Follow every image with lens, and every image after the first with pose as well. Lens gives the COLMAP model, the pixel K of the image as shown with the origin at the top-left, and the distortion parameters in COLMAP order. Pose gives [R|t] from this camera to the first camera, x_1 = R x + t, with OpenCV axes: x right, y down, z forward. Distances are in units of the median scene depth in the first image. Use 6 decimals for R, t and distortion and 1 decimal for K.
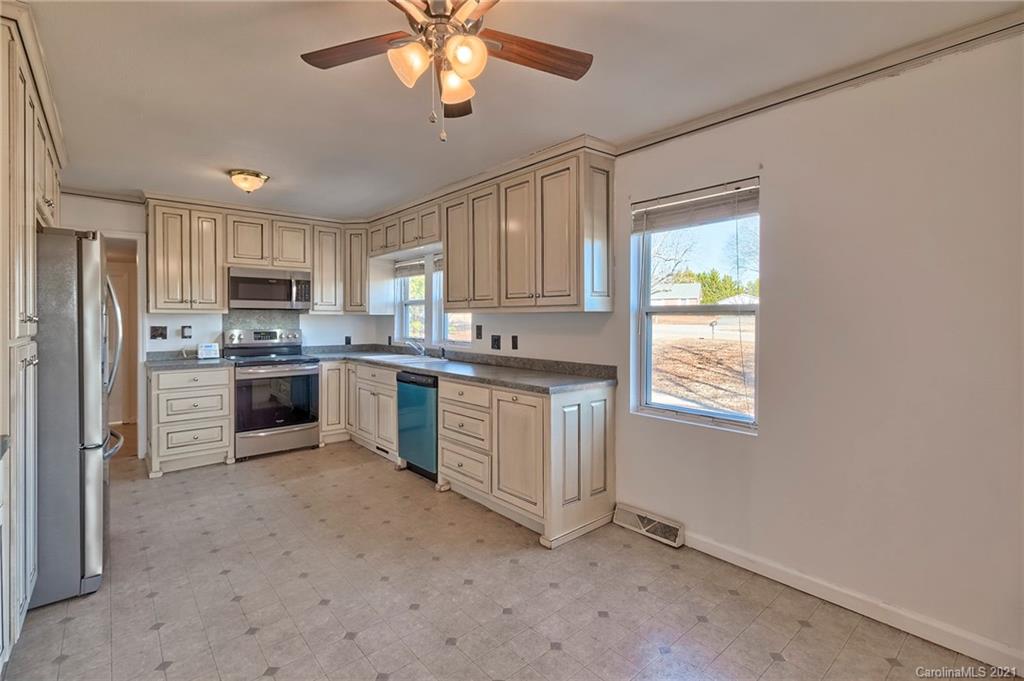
lens RADIAL K [[471.7, 0, 503.9], [0, 471.7, 317.8], [0, 0, 1]] dist [0.001365, 0.000532]
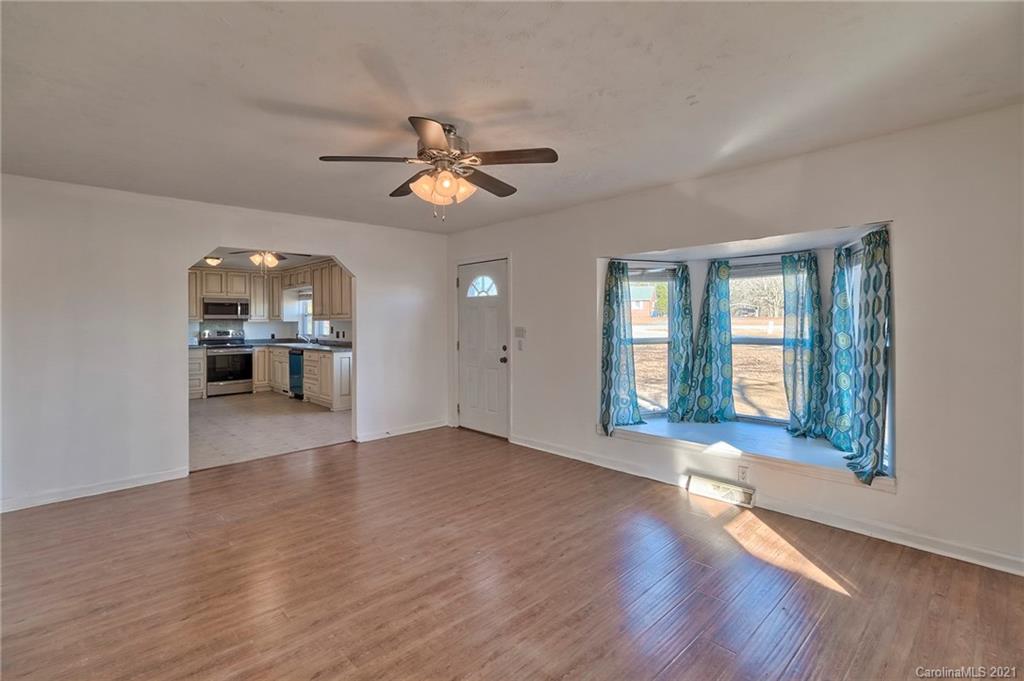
lens RADIAL K [[471.7, 0, 511.7], [0, 471.7, 319.1], [0, 0, 1]] dist [0.001365, 0.000532]
pose [[0.997947, -0.006115, 0.063750, 0.573115], [0.006376, 0.999972, -0.003895, -0.004423], [-0.063724, 0.004294, 0.997958, -1.044047]]
